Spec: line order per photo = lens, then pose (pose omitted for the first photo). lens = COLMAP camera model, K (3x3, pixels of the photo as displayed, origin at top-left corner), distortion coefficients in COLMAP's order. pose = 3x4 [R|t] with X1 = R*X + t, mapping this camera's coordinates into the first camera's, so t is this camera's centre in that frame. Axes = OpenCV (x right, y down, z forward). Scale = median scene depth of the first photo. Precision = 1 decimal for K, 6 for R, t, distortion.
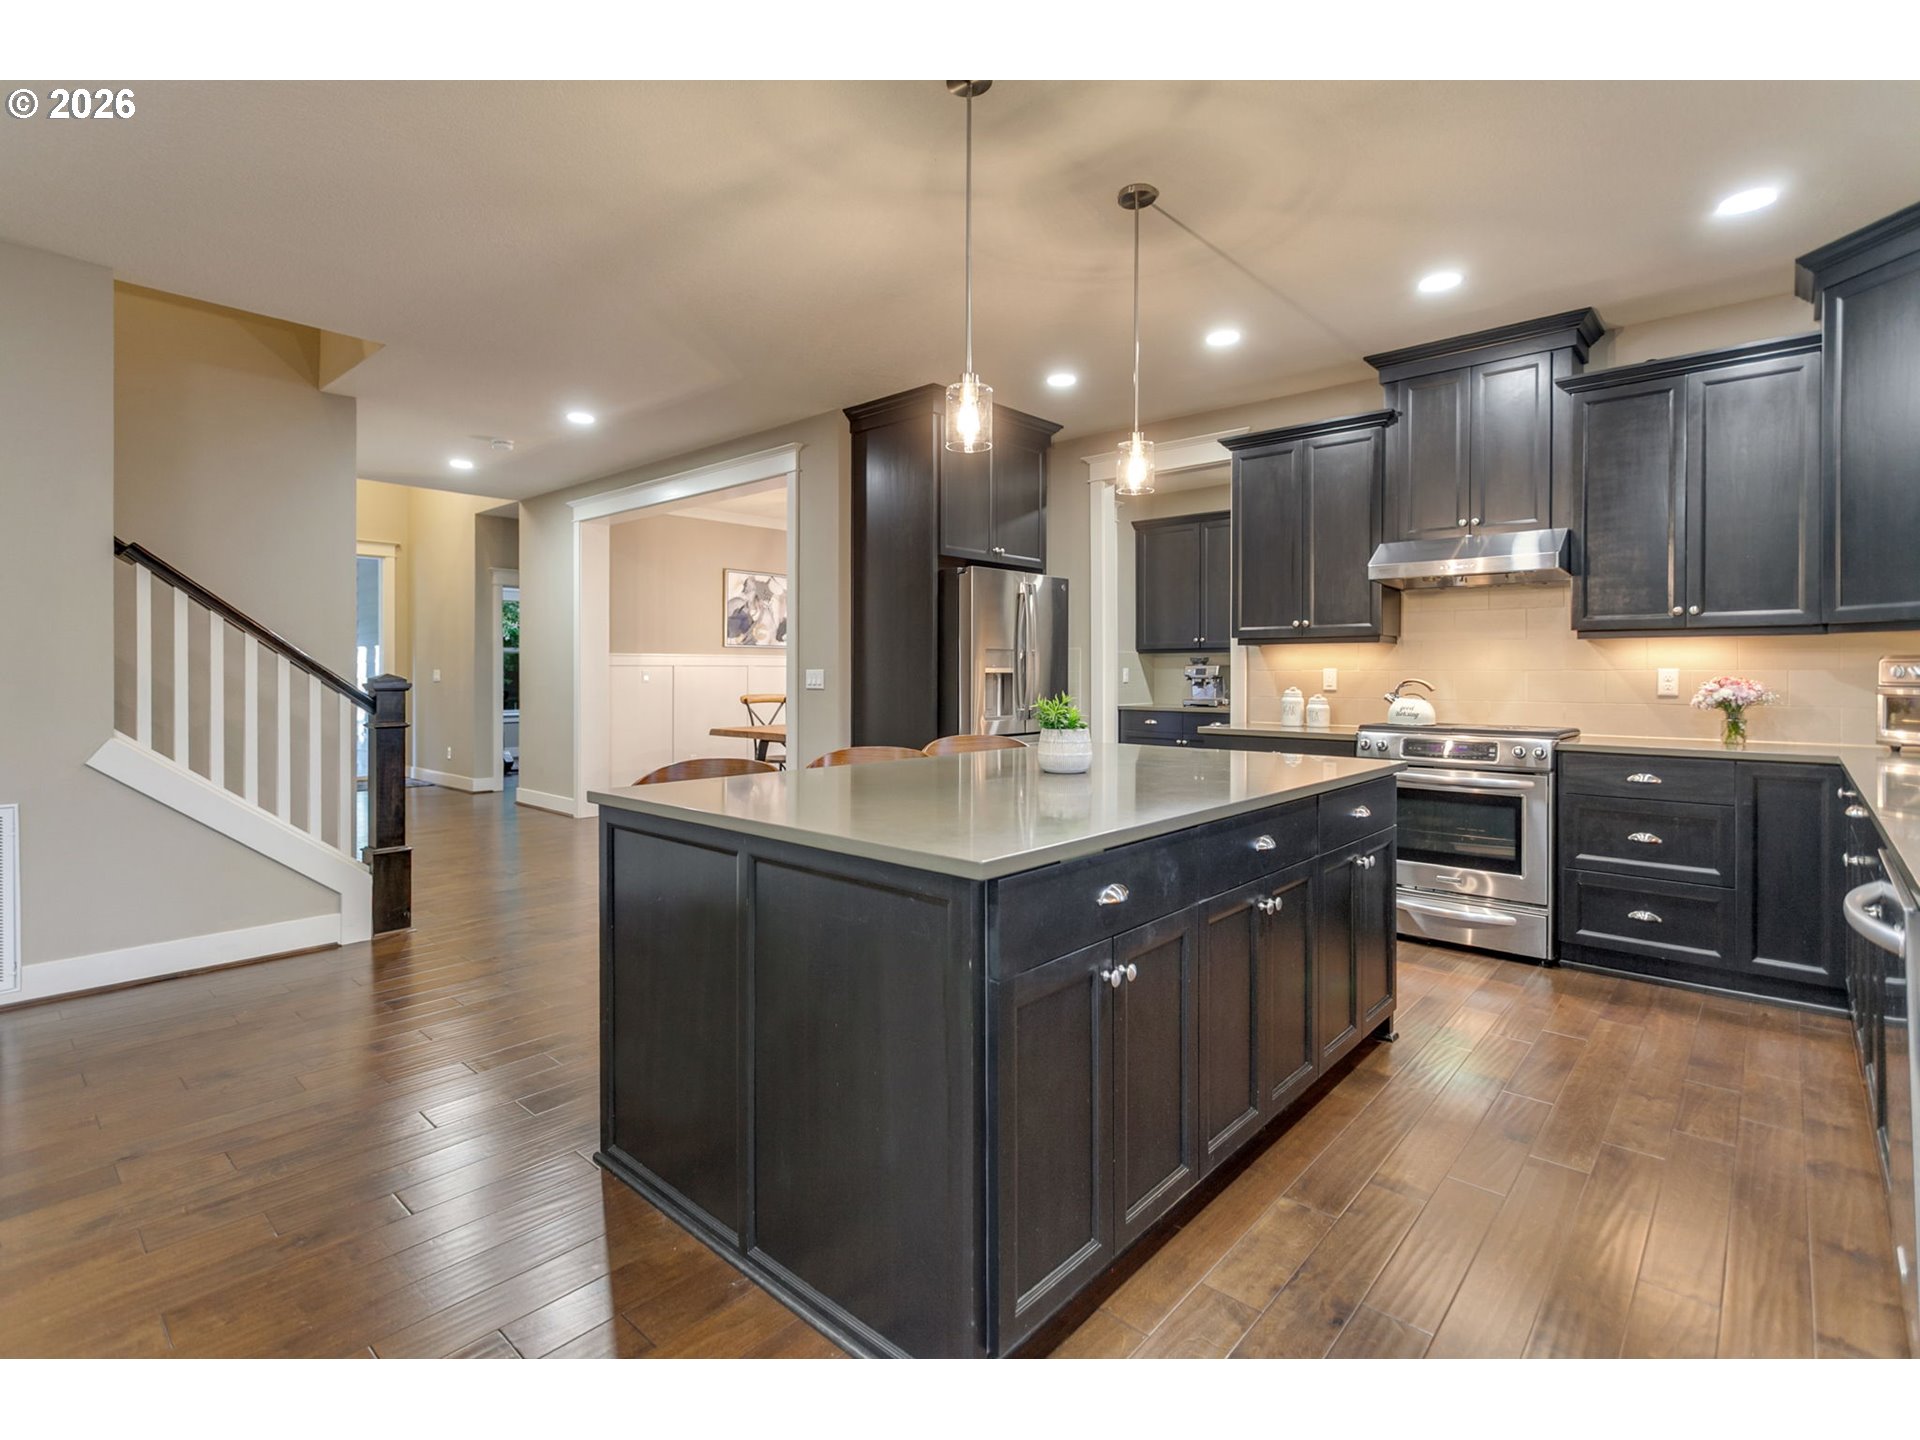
lens RADIAL K [[914.4, 0, 938.5], [0, 914.4, 672.3], [0, 0, 1]] dist [-0.001618, 0.000374]
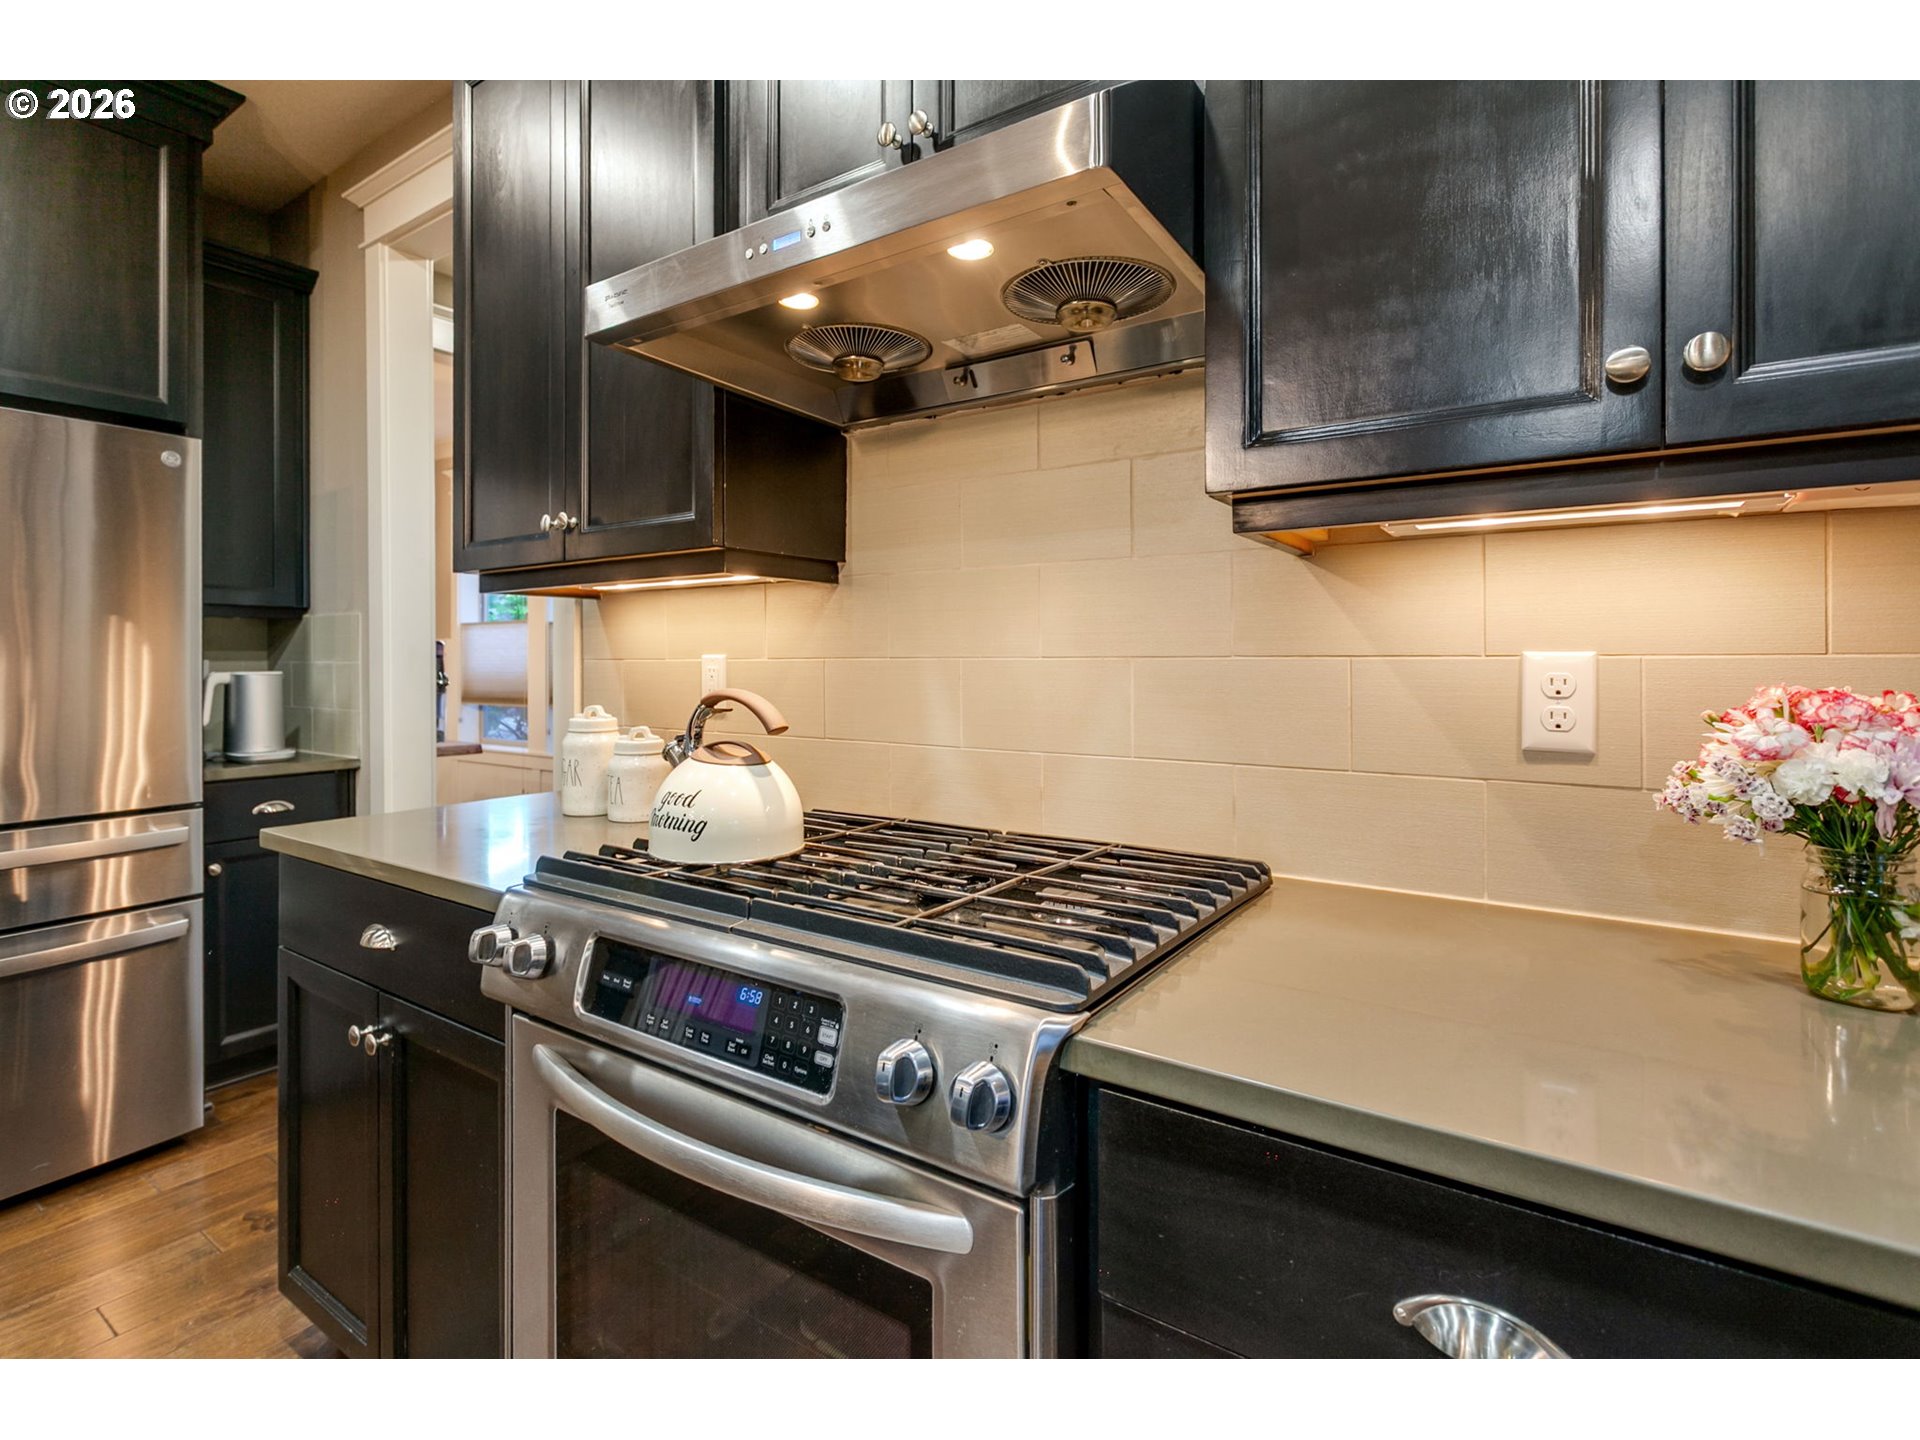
lens RADIAL K [[933.8, 0, 938.5], [0, 933.8, 651.9], [0, 0, 1]] dist [0.002345, 0.001919]
pose [[0.990624, -0.002689, 0.136588, 0.593709], [0.003607, 0.999973, -0.006474, -0.002289], [-0.136566, 0.006906, 0.990607, 0.768751]]
